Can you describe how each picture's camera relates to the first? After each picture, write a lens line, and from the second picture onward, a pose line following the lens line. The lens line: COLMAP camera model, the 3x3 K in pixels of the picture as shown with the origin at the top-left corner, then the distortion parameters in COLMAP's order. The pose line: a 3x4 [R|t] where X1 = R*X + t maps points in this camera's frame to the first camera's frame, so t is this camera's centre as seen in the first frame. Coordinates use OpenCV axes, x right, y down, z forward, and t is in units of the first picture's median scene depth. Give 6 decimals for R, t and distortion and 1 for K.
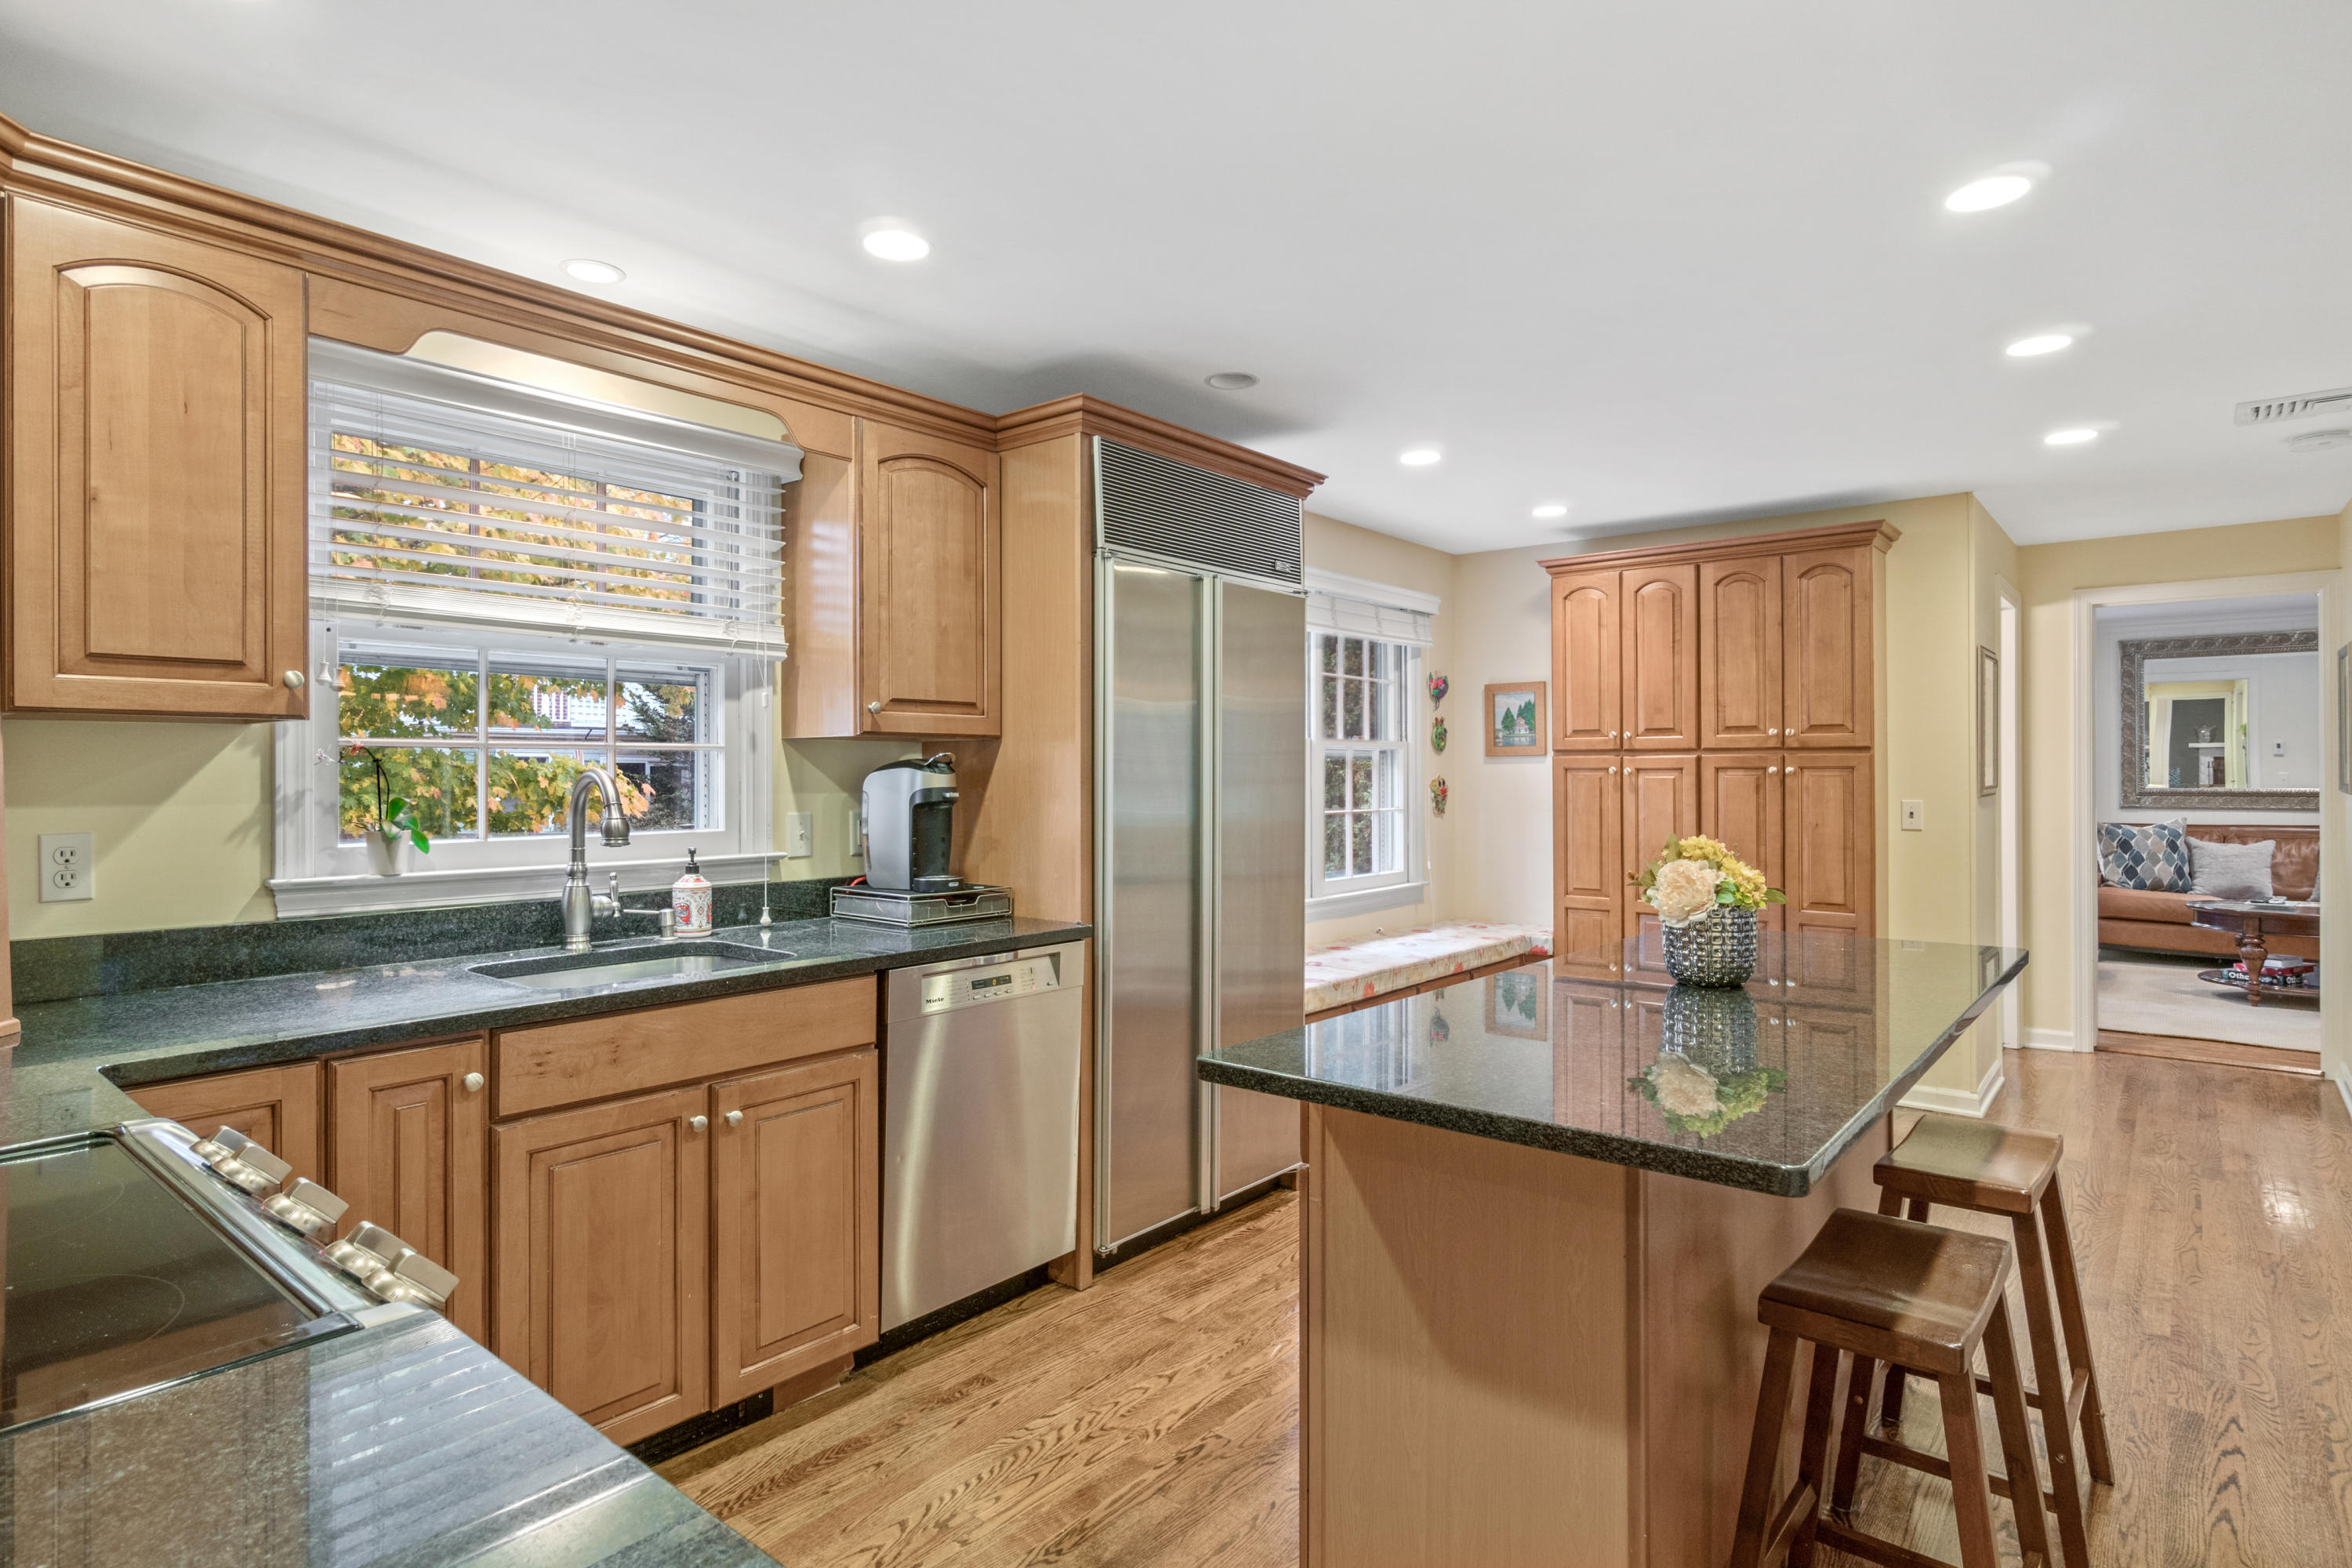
lens RADIAL K [[1230.7, 0, 1184.6], [0, 1230.7, 771.4], [0, 0, 1]] dist [-0.002245, 0.004553]
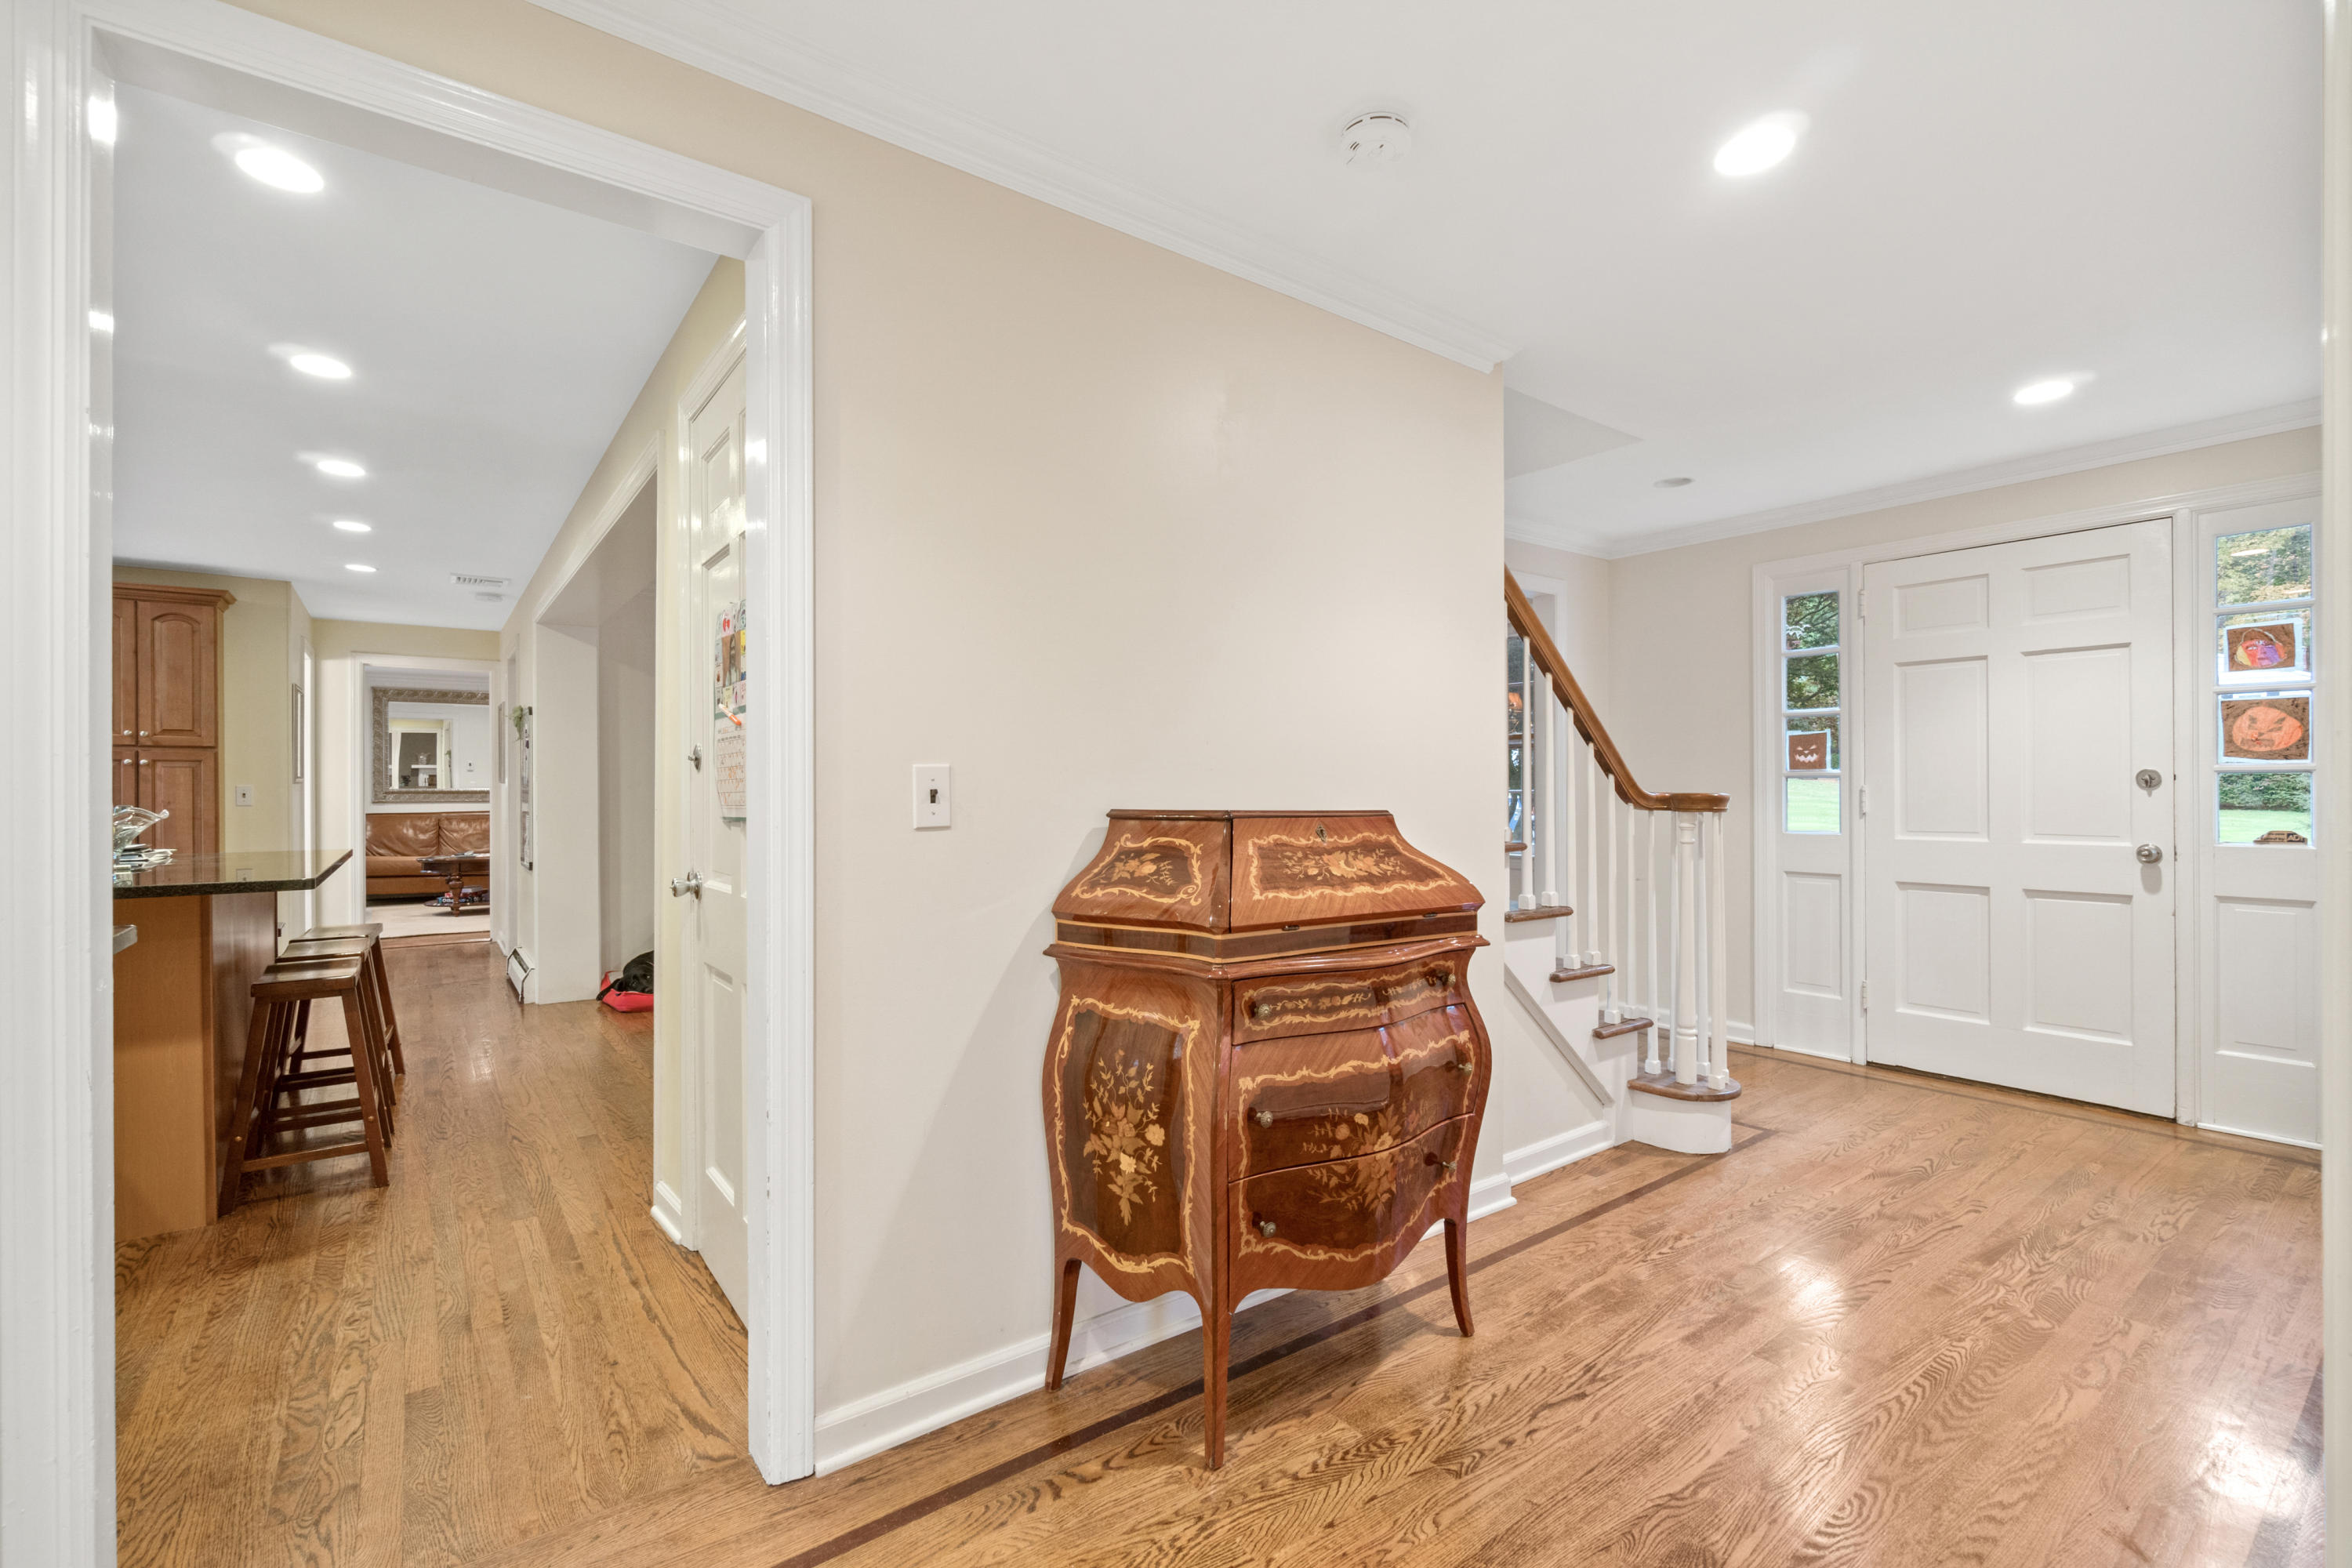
lens RADIAL K [[1027.9, 0, 1138.4], [0, 1027.9, 799.7], [0, 0, 1]] dist [-0.009305, 0.002540]
pose [[0.262659, -0.004887, 0.964876, -0.314306], [-0.001495, 0.999984, 0.005471, 0.034674], [-0.964888, -0.002880, 0.262648, -0.354659]]
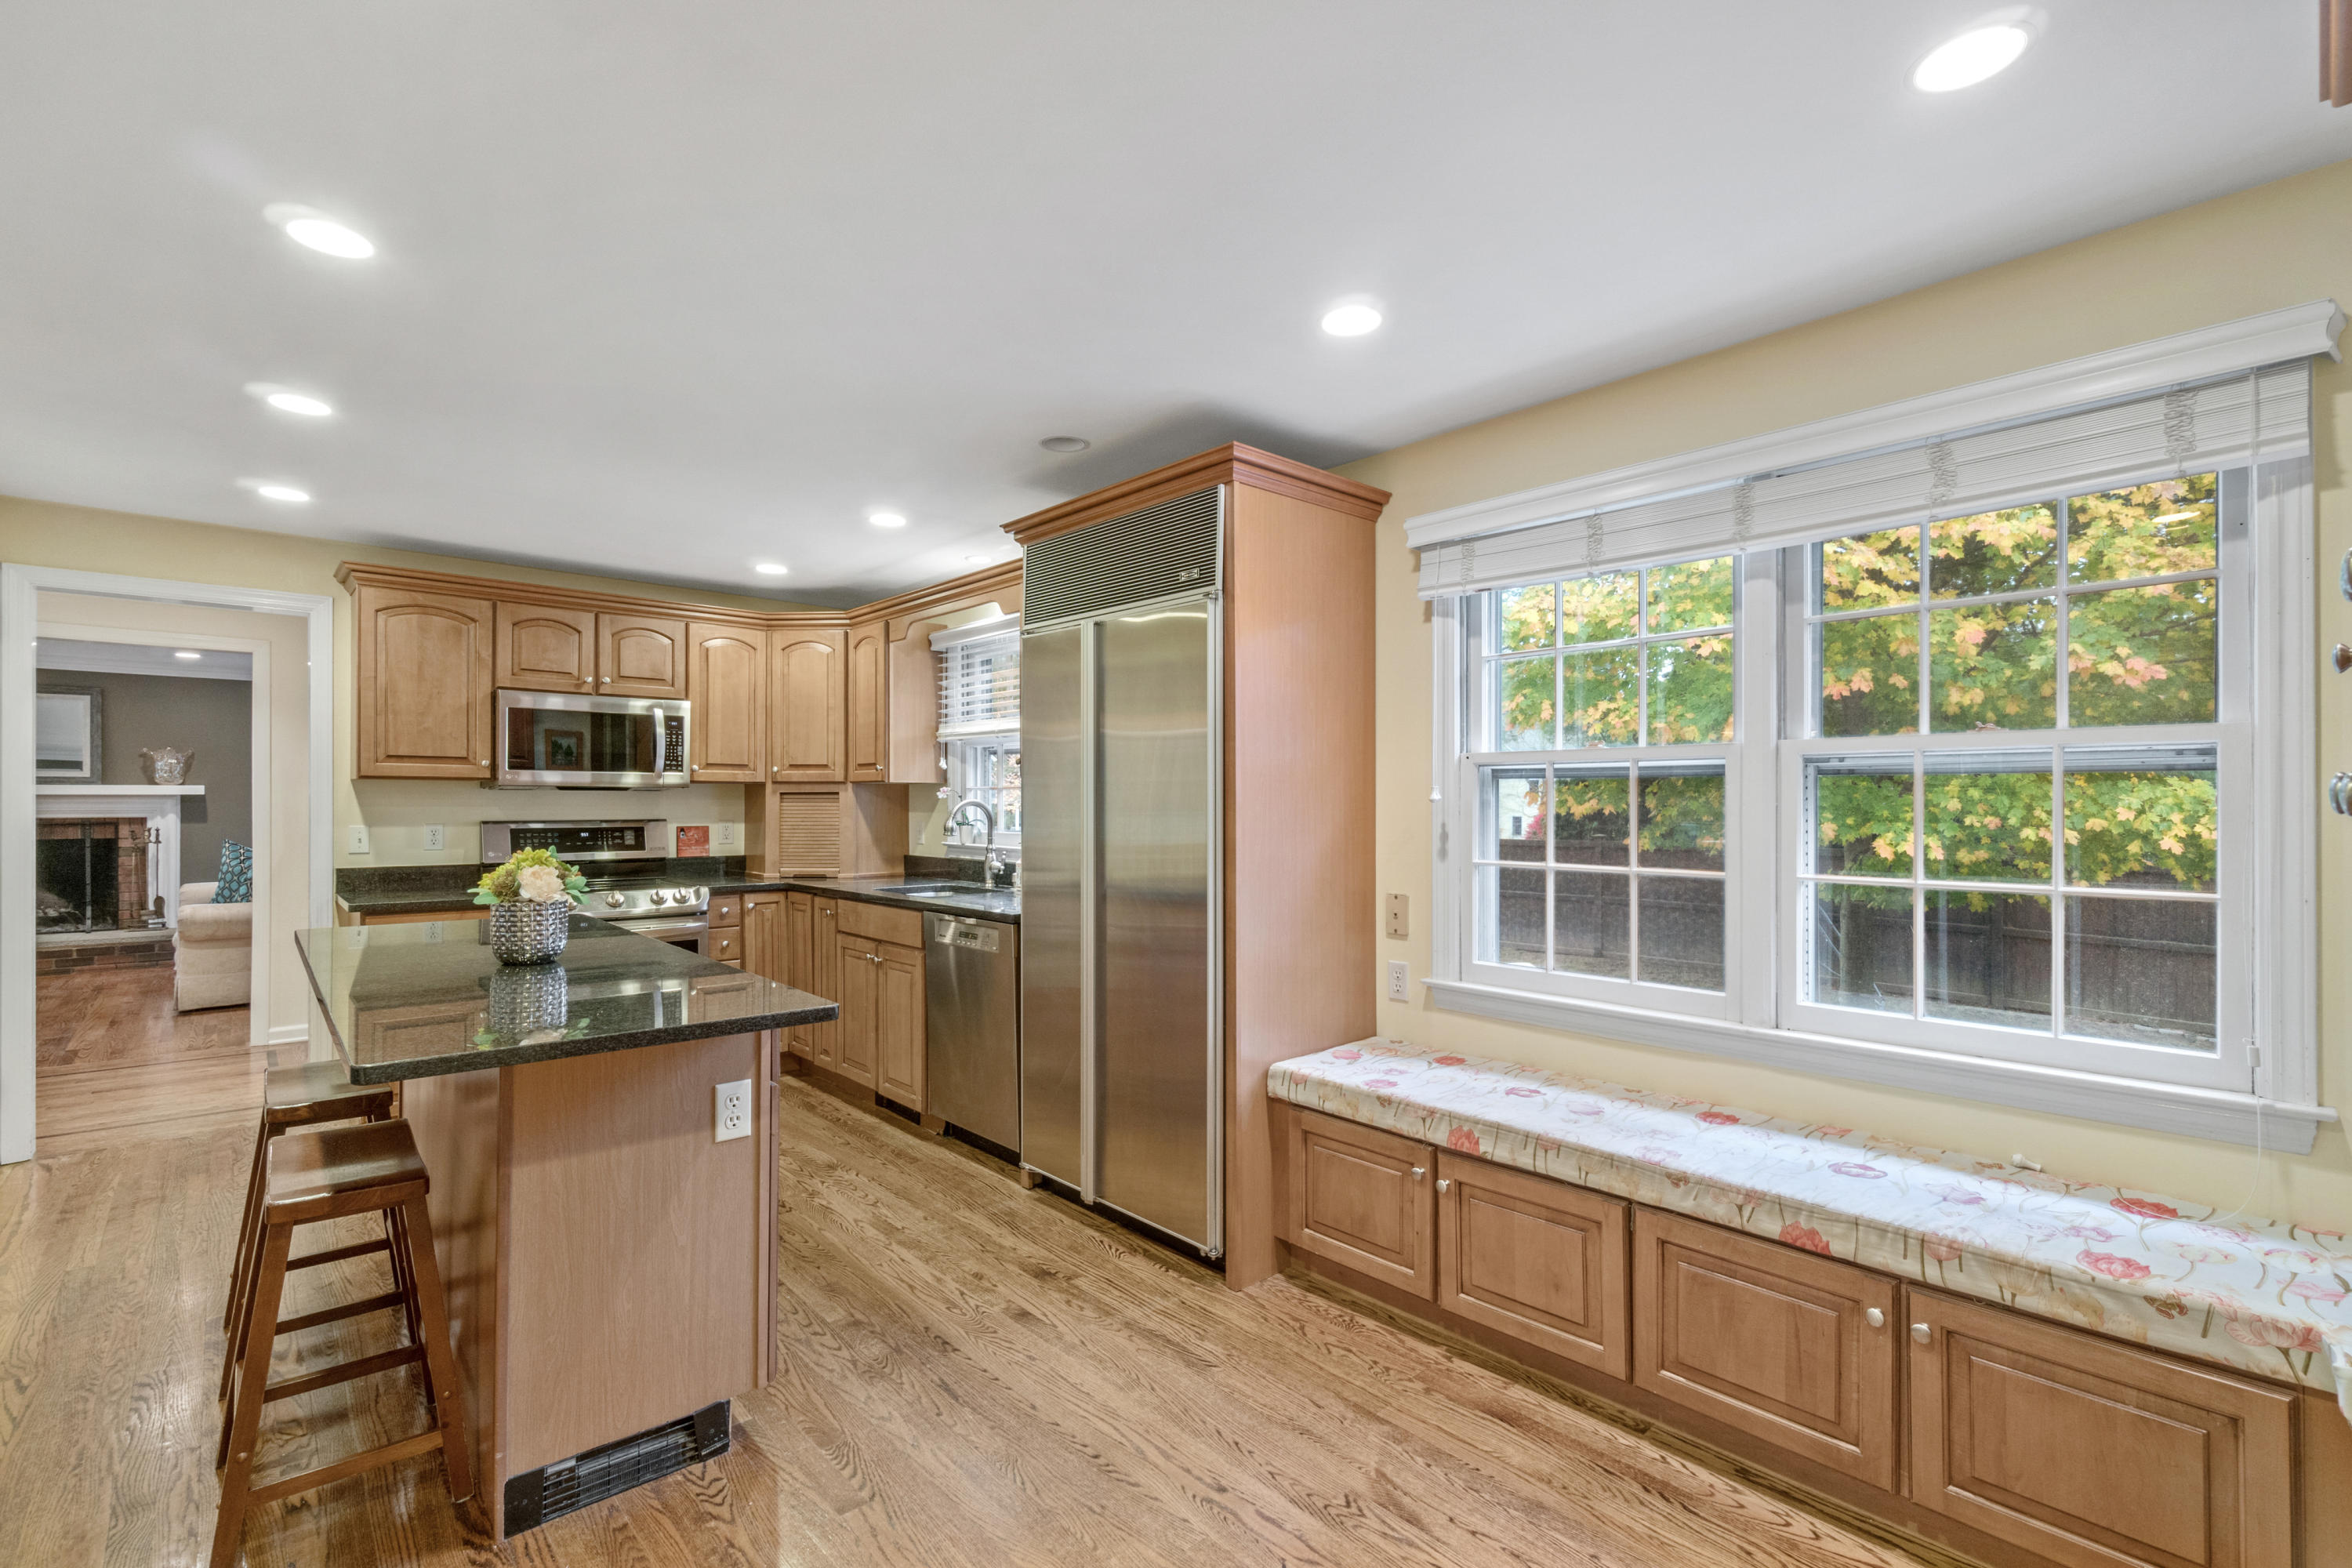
lens RADIAL K [[1027.9, 0, 1194.4], [0, 1027.9, 805.3], [0, 0, 1]] dist [-0.009305, 0.002540]
pose [[-0.134293, 0.003128, -0.990937, 0.687612], [-0.000278, 0.999995, 0.003194, 0.001138], [0.990942, 0.000705, -0.134291, 0.917588]]
